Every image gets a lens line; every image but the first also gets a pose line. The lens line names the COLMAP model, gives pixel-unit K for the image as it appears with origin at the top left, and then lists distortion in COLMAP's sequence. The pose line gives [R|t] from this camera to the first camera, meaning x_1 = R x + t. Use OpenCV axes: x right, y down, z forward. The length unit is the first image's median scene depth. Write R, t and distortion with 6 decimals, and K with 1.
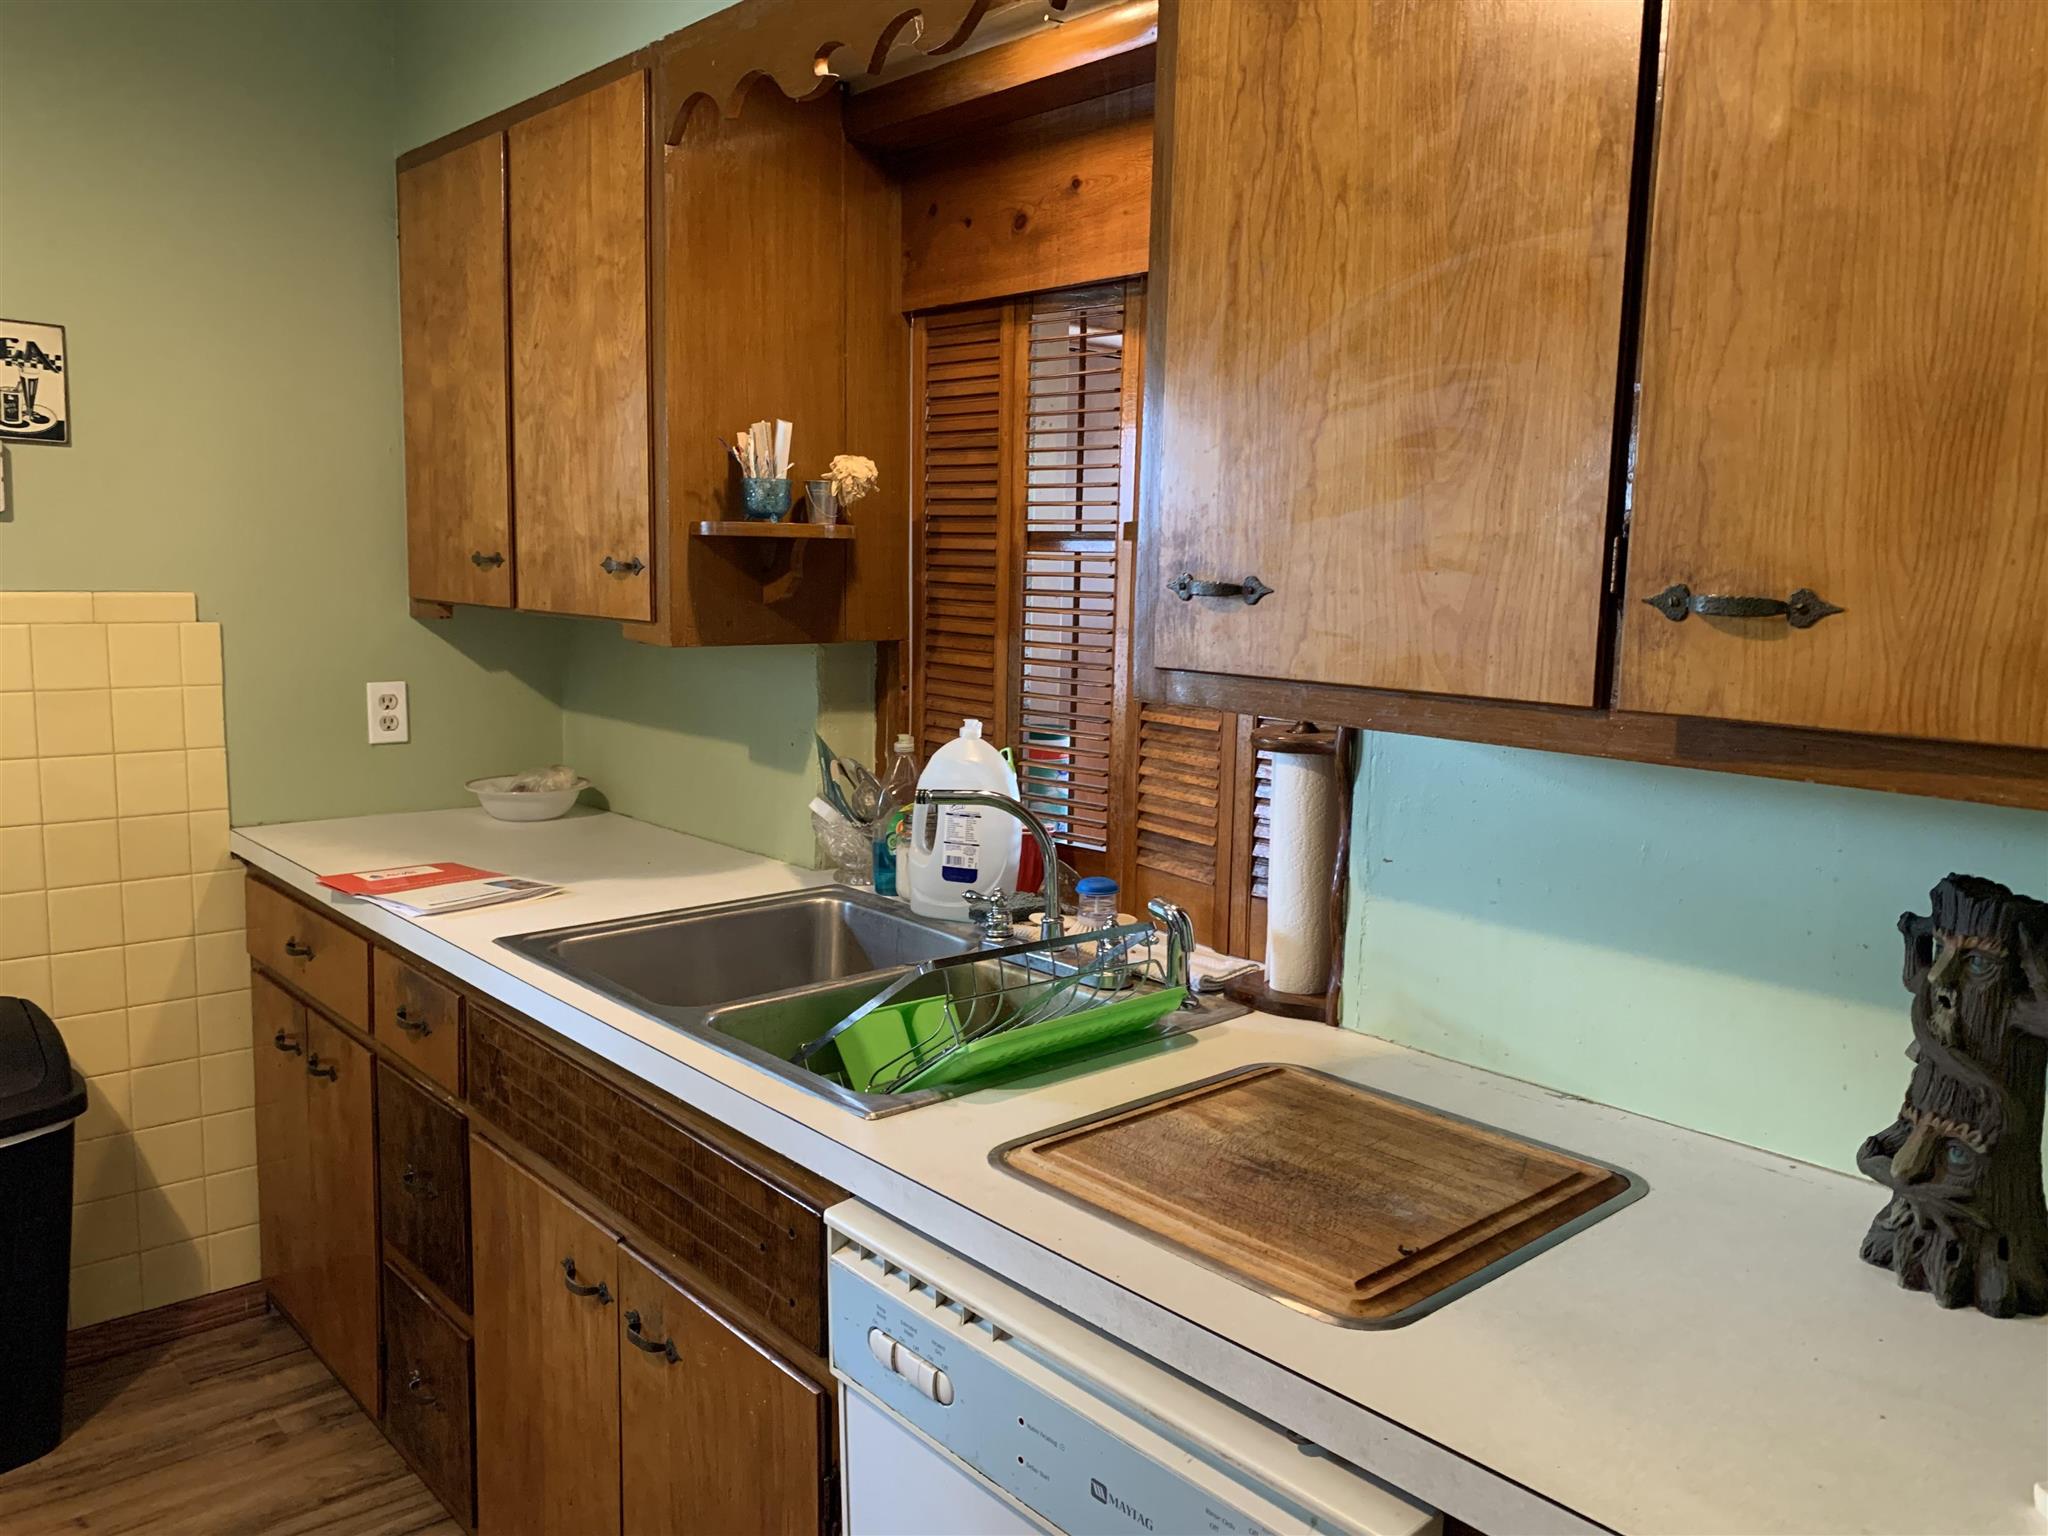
lens RADIAL K [[1557.4, 0, 1023.3], [0, 1557.4, 760.9], [0, 0, 1]] dist [0.022247, -0.034096]
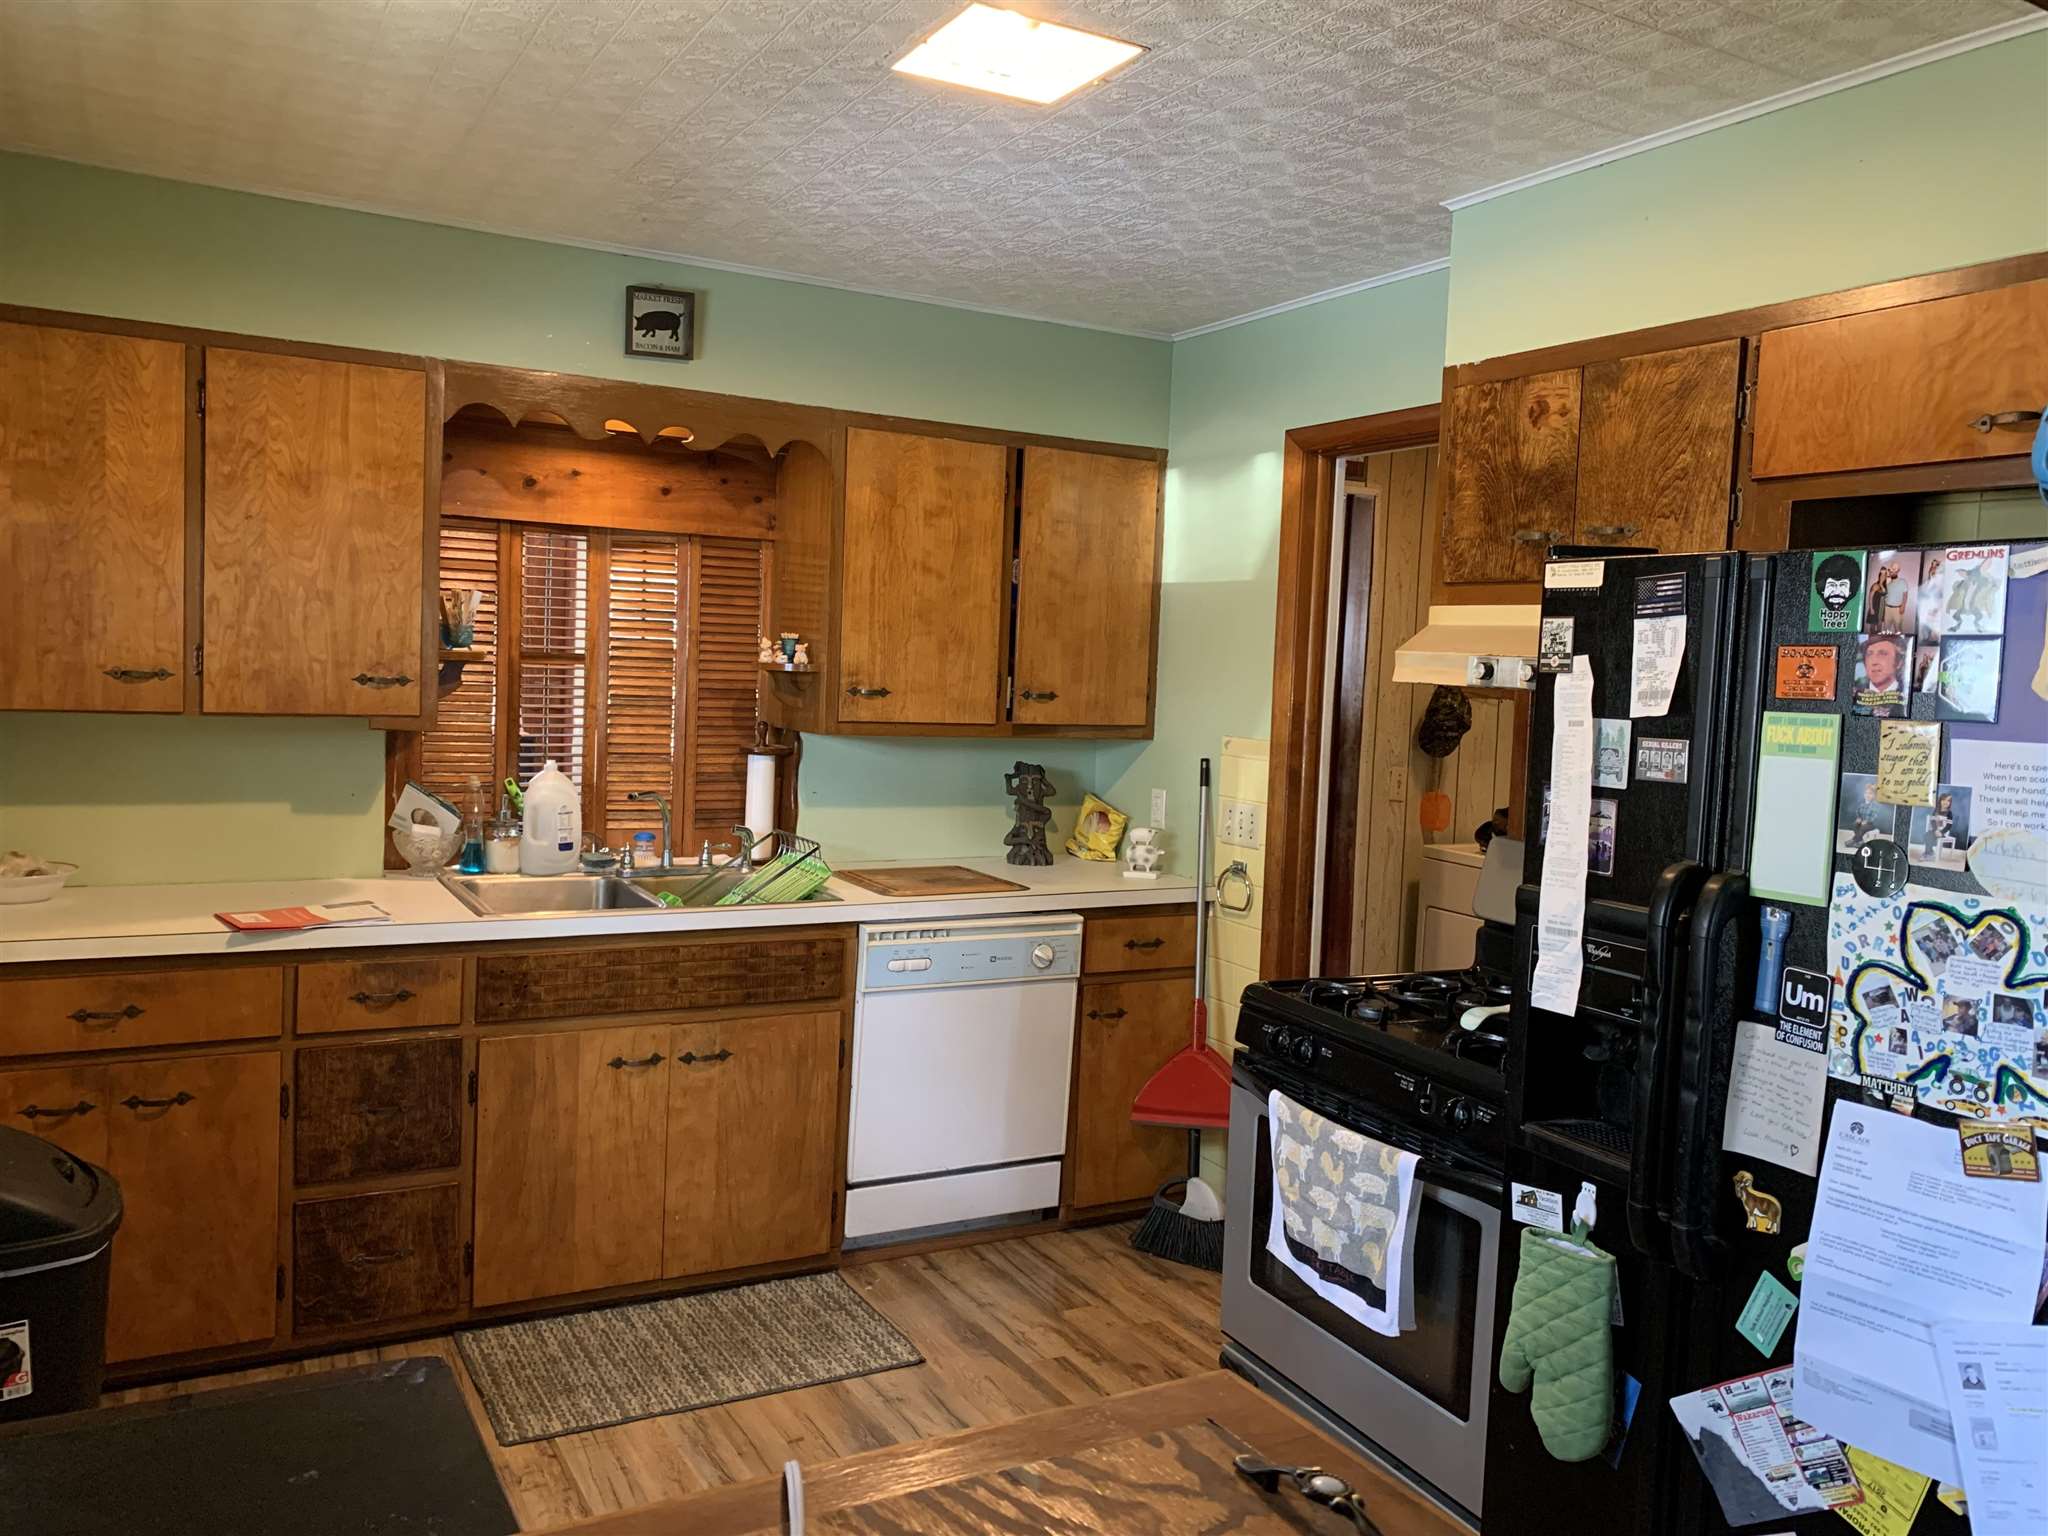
lens RADIAL K [[1557.4, 0, 1021.7], [0, 1557.4, 766.5], [0, 0, 1]] dist [0.022247, -0.034096]
pose [[0.212573, -0.087159, 0.973250, -1.681568], [0.089614, 0.993555, 0.069404, -0.096399], [-0.973027, 0.072464, 0.219014, 0.082159]]
